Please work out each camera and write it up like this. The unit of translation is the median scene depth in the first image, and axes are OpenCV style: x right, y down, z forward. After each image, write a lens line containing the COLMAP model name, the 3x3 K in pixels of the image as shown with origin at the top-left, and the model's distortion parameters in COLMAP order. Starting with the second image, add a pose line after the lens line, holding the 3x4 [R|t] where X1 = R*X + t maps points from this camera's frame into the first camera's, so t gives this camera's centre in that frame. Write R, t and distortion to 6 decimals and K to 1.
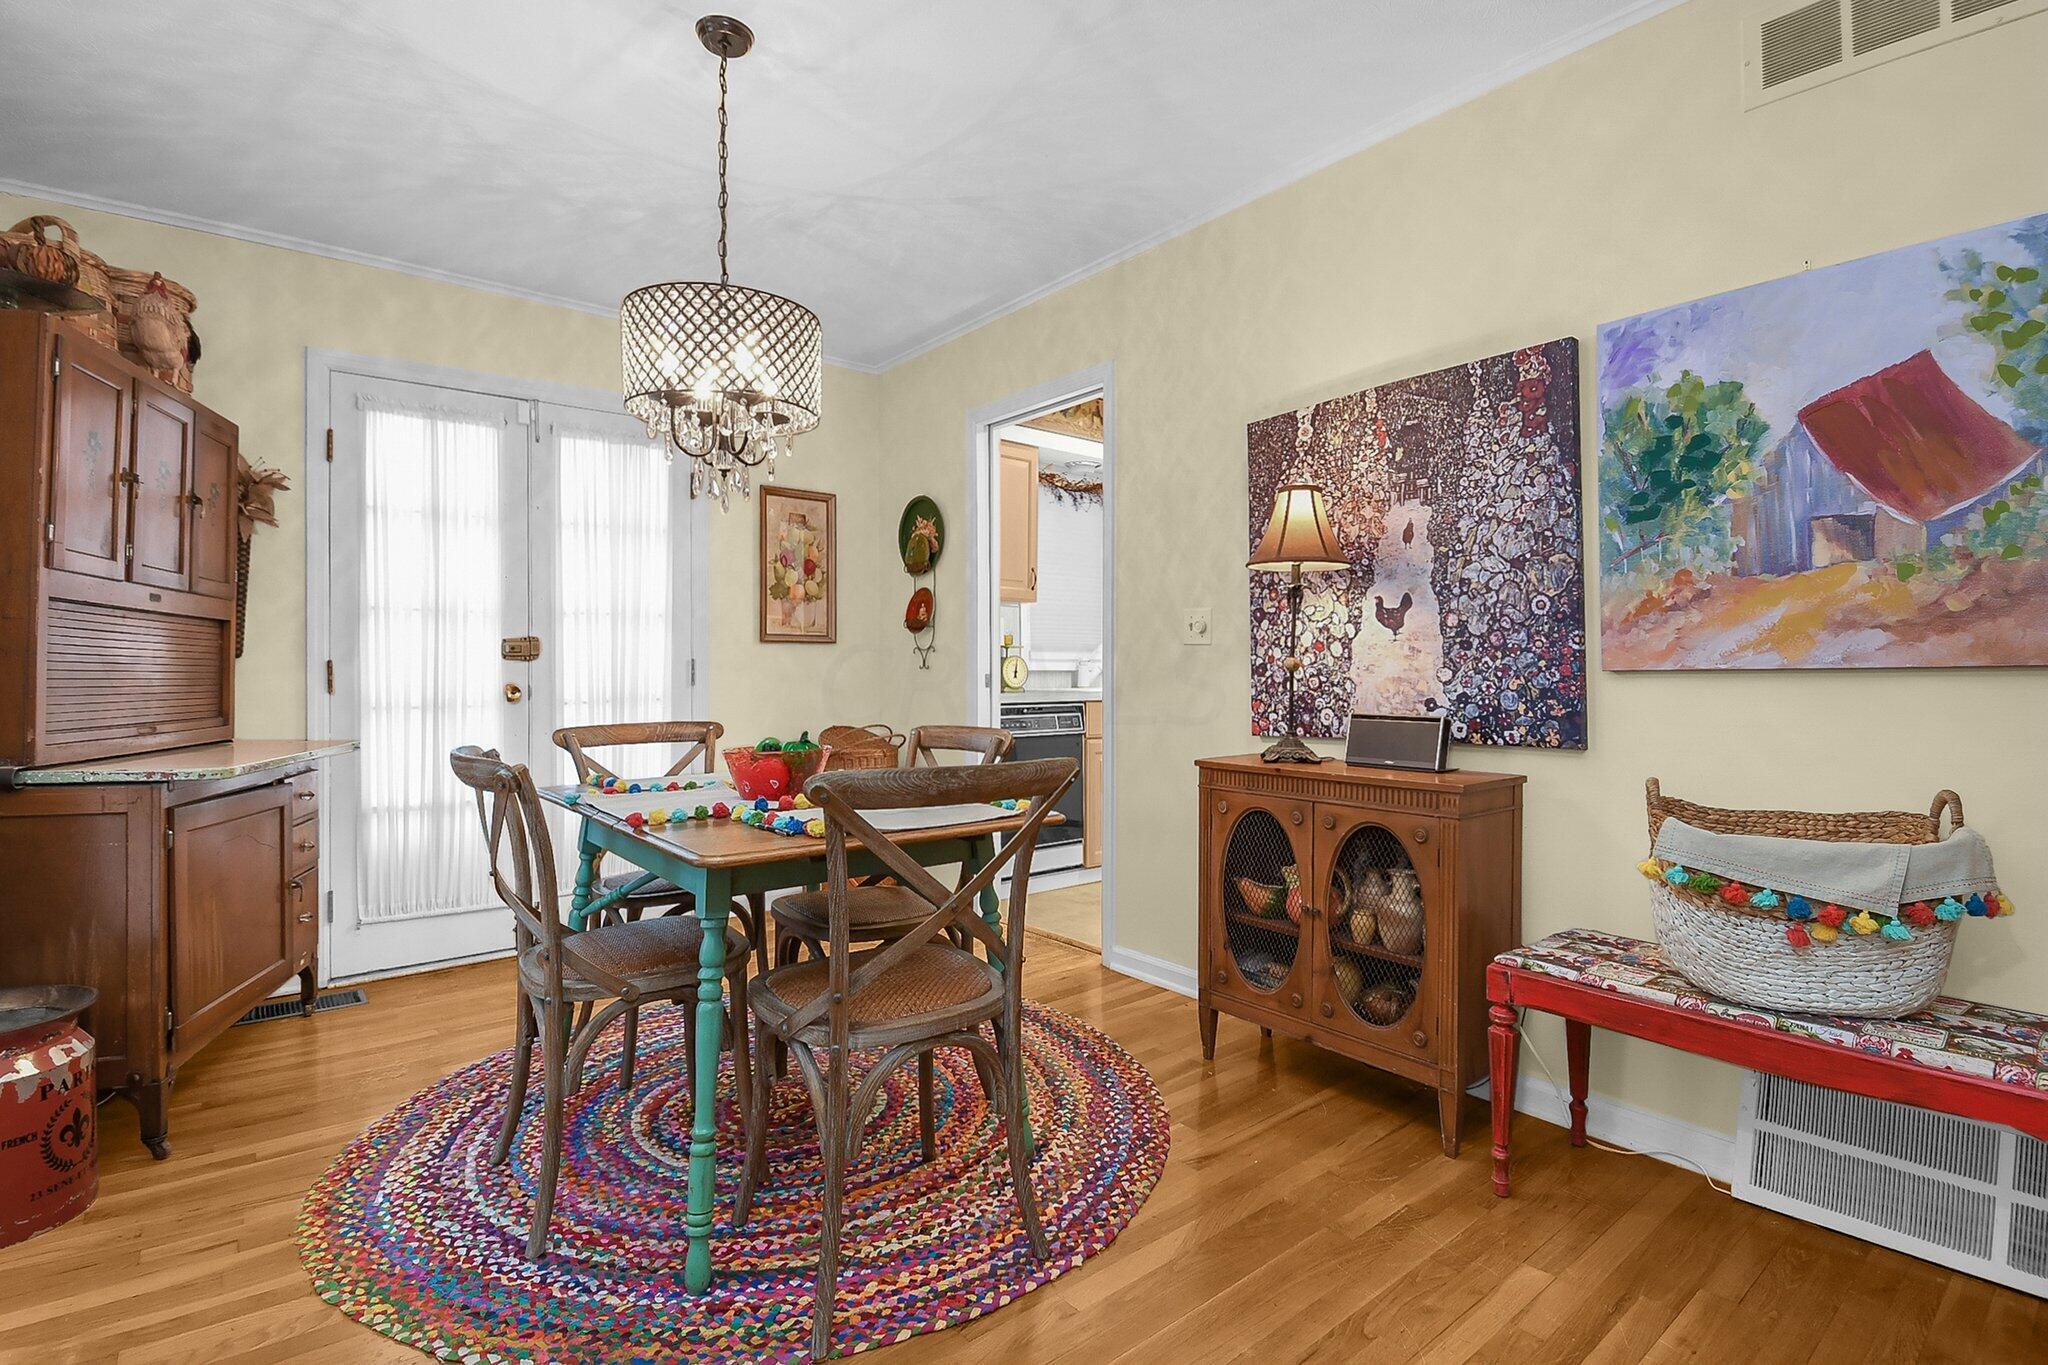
lens RADIAL K [[966.5, 0, 1044.0], [0, 966.5, 685.8], [0, 0, 1]] dist [-0.003254, -0.002922]
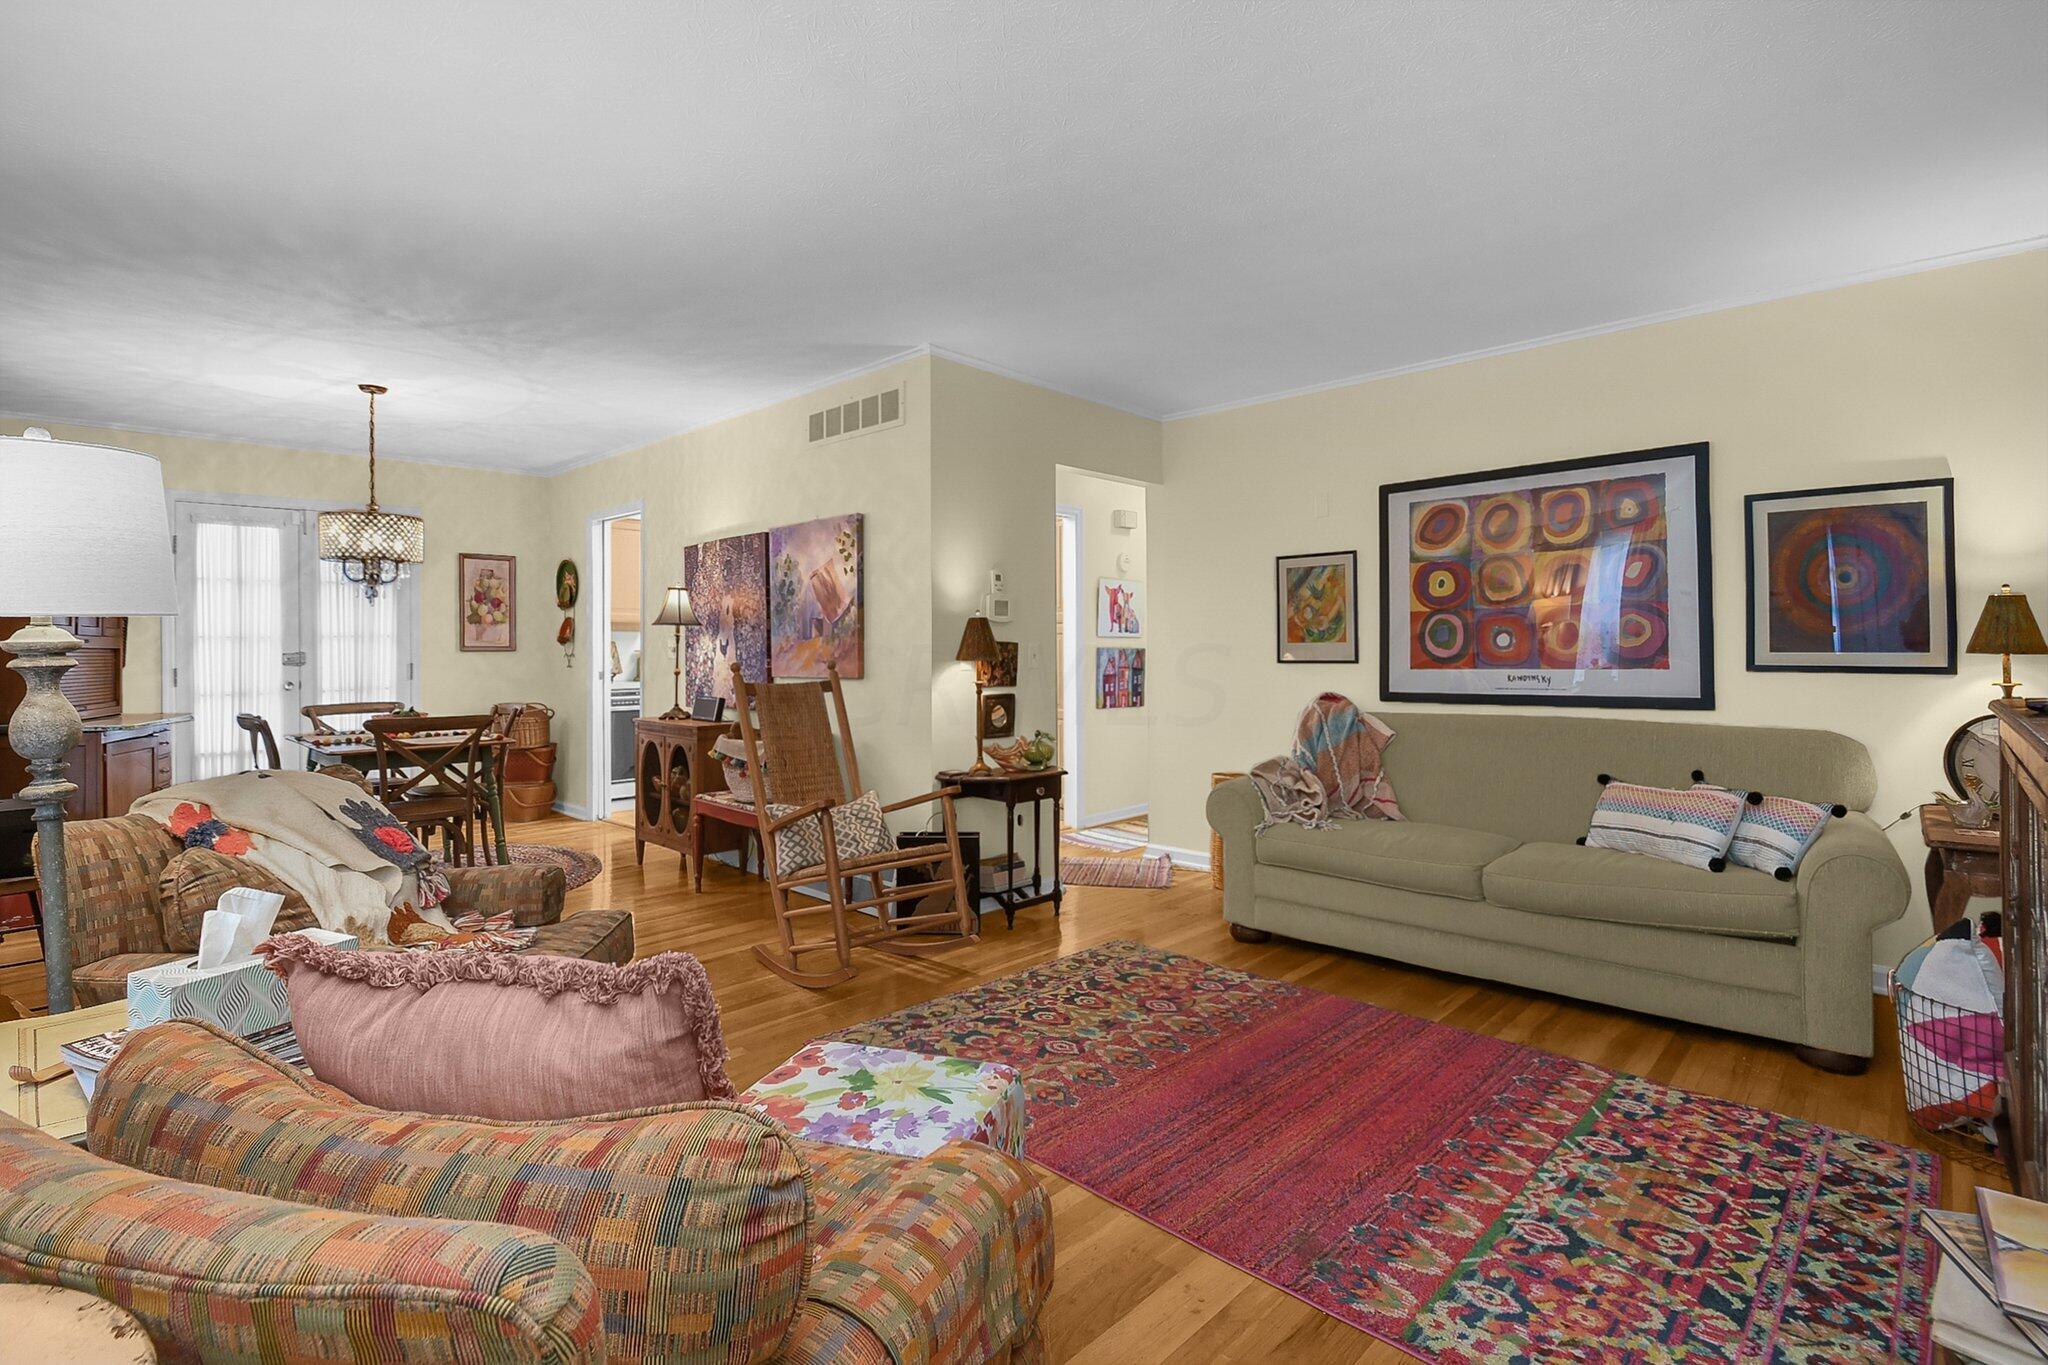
lens RADIAL K [[966.5, 0, 1010.3], [0, 966.5, 666.3], [0, 0, 1]] dist [-0.003254, -0.002922]
pose [[0.995334, -0.003262, 0.096433, 0.564813], [0.002838, 0.999986, 0.004534, -0.031112], [-0.096446, -0.004239, 0.995329, -0.834404]]
